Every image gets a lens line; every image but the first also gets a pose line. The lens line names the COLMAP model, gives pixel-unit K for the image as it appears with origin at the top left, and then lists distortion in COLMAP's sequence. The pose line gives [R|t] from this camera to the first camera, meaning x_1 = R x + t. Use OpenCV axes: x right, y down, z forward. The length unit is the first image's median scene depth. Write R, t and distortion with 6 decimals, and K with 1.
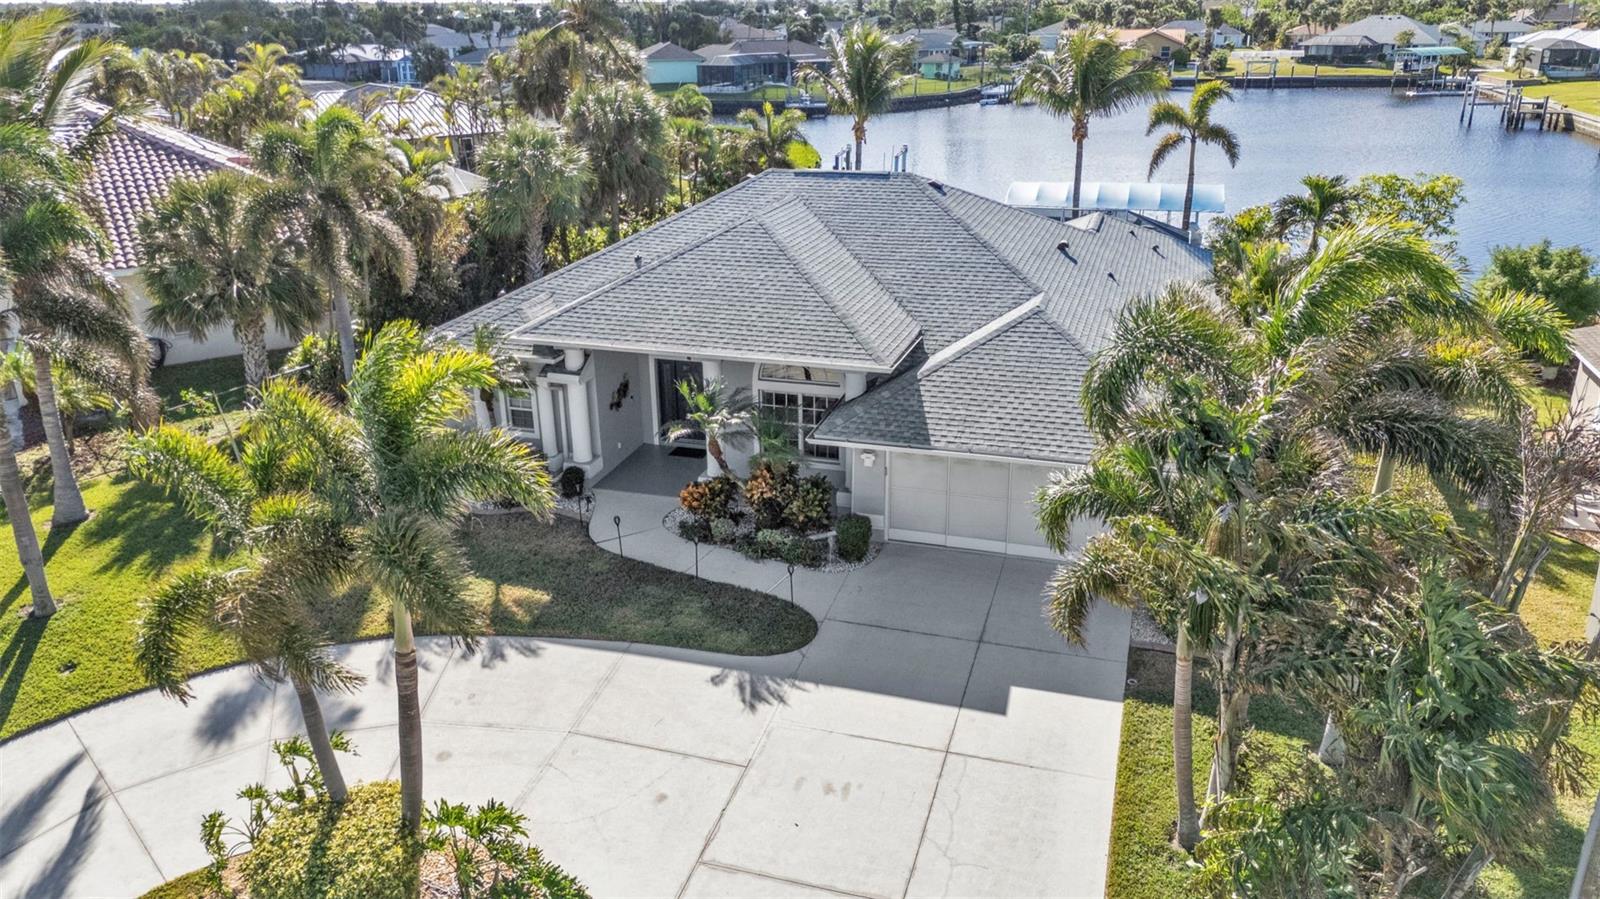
lens RADIAL K [[1194.3, 0, 780.8], [0, 1194.3, 450.6], [0, 0, 1]] dist [0.033087, -0.001516]
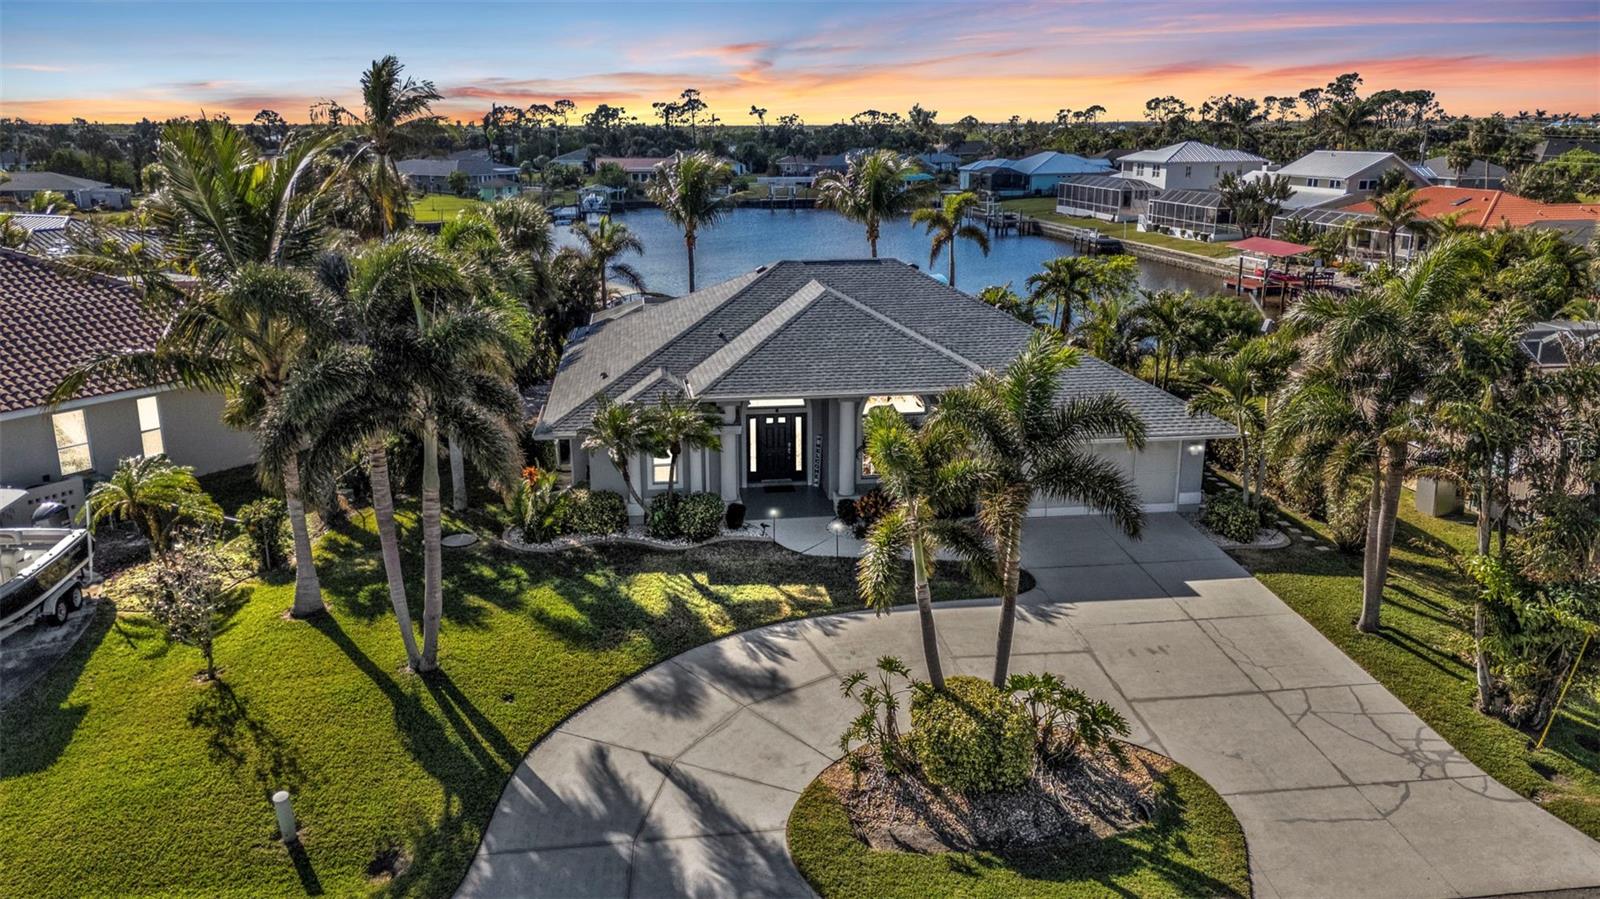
lens RADIAL K [[1194.3, 0, 780.8], [0, 1194.3, 450.6], [0, 0, 1]] dist [0.033087, -0.001516]
pose [[0.904392, -0.102966, 0.414093, -0.613677], [0.143392, 0.987350, -0.067662, 0.047872], [-0.401888, 0.120570, 0.907716, -0.117883]]
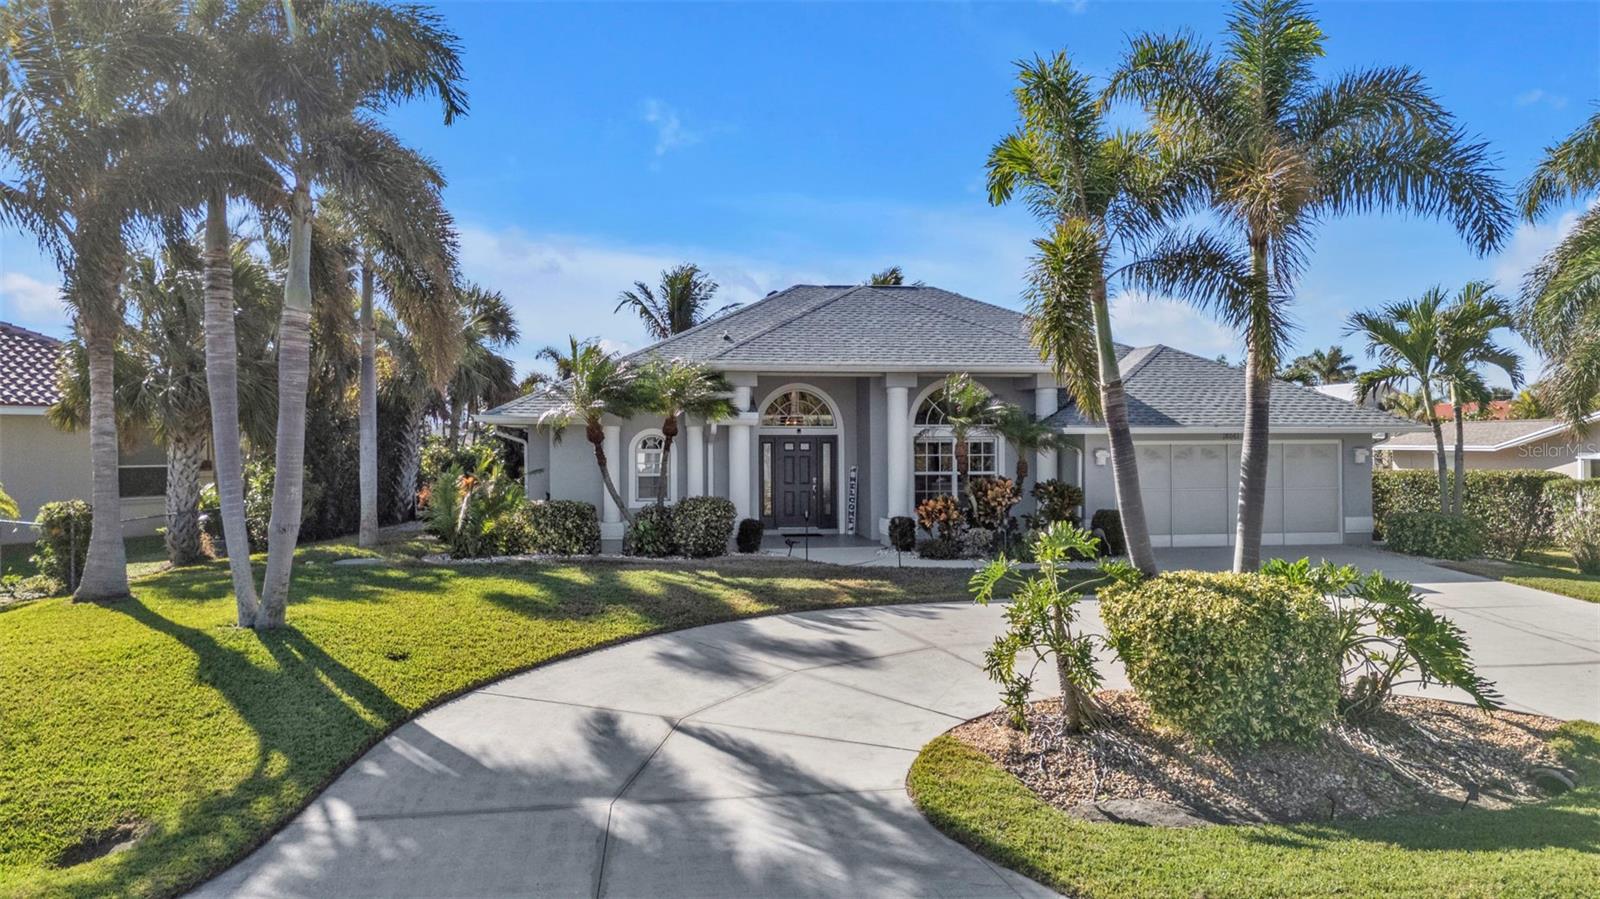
lens RADIAL K [[1194.3, 0, 780.8], [0, 1194.3, 450.6], [0, 0, 1]] dist [0.033087, -0.001516]
pose [[0.891555, 0.006839, 0.452862, -0.541175], [0.153229, 0.936369, -0.315806, 0.236498], [-0.426206, 0.350950, 0.833776, 0.228519]]
